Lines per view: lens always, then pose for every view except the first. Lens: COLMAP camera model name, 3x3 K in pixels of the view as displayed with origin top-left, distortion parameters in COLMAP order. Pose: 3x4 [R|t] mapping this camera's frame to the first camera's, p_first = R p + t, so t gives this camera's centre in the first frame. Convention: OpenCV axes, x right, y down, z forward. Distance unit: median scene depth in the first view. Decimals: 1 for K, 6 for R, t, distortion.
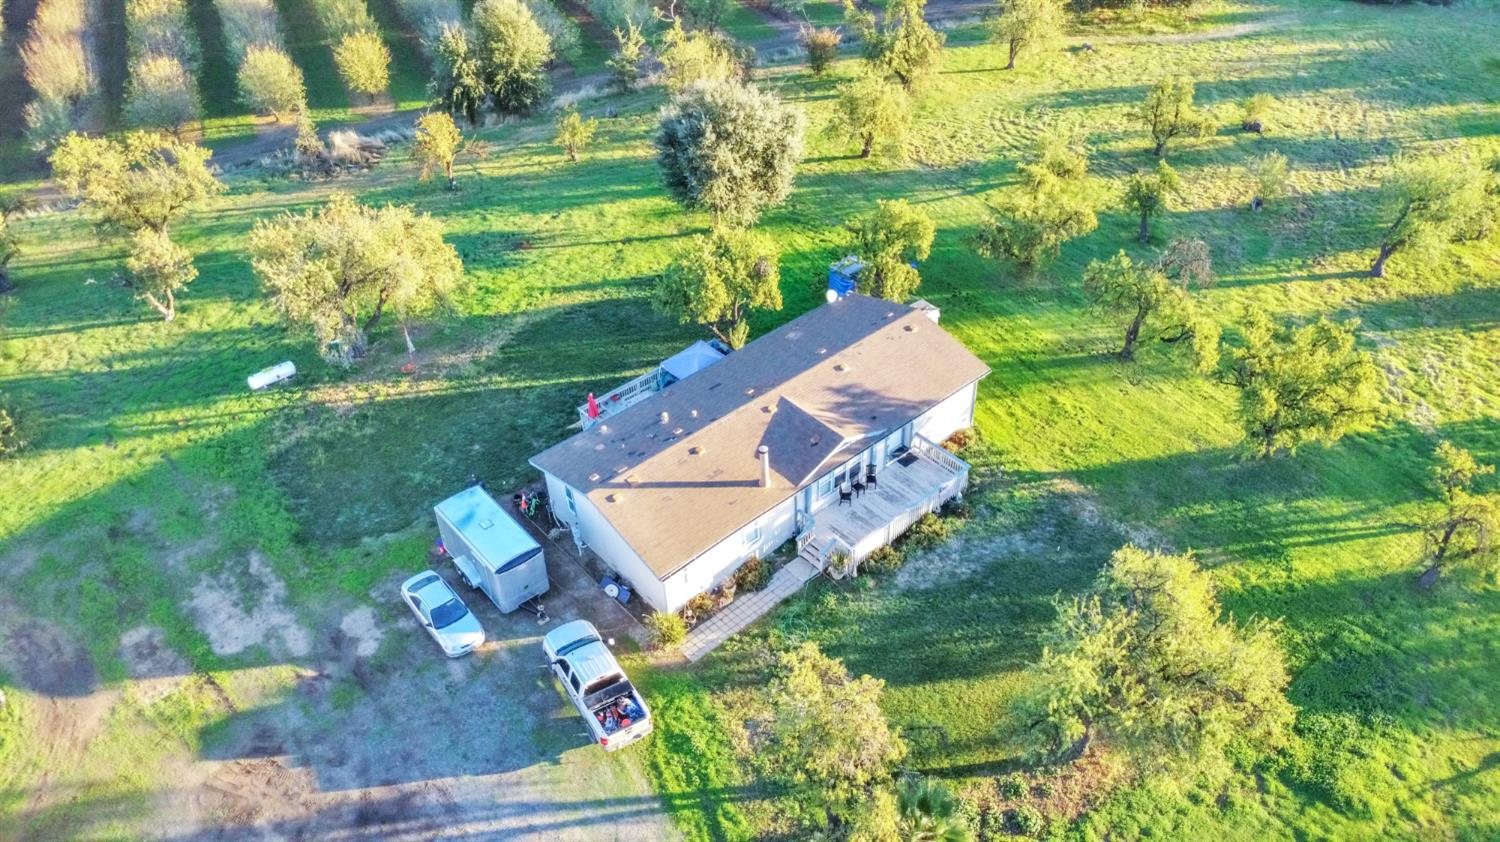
lens RADIAL K [[1006.8, 0, 750.0], [0, 1006.8, 421.0], [0, 0, 1]] dist [-0.034702, -0.001894]
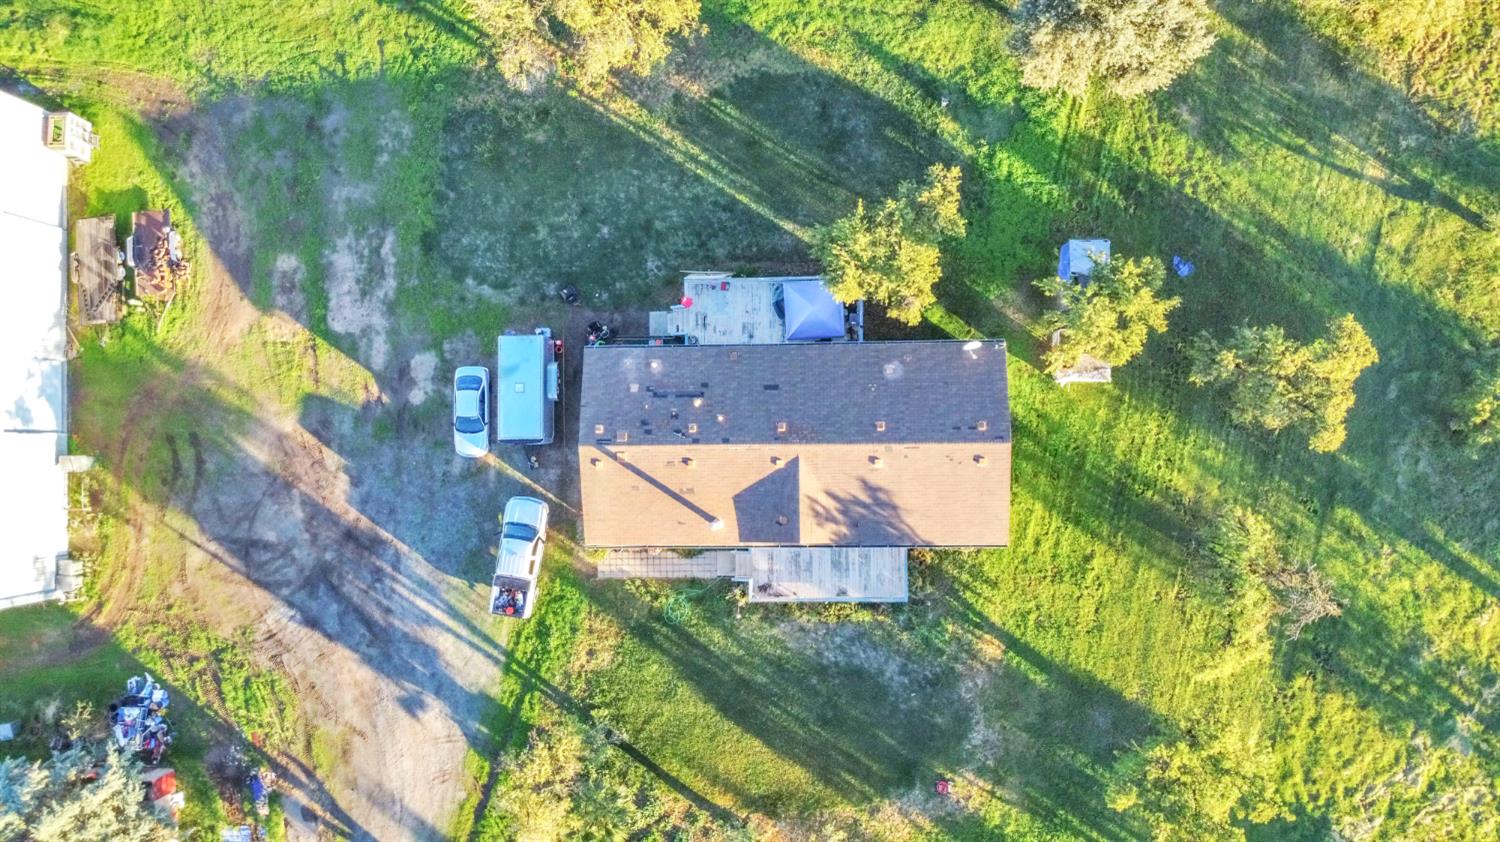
lens RADIAL K [[1006.8, 0, 750.0], [0, 1006.8, 421.0], [0, 0, 1]] dist [-0.034702, -0.001894]
pose [[0.760695, 0.647422, -0.046773, 0.020710], [-0.396552, 0.520561, 0.756150, -0.884679], [0.513896, -0.556652, 0.652725, 0.362383]]
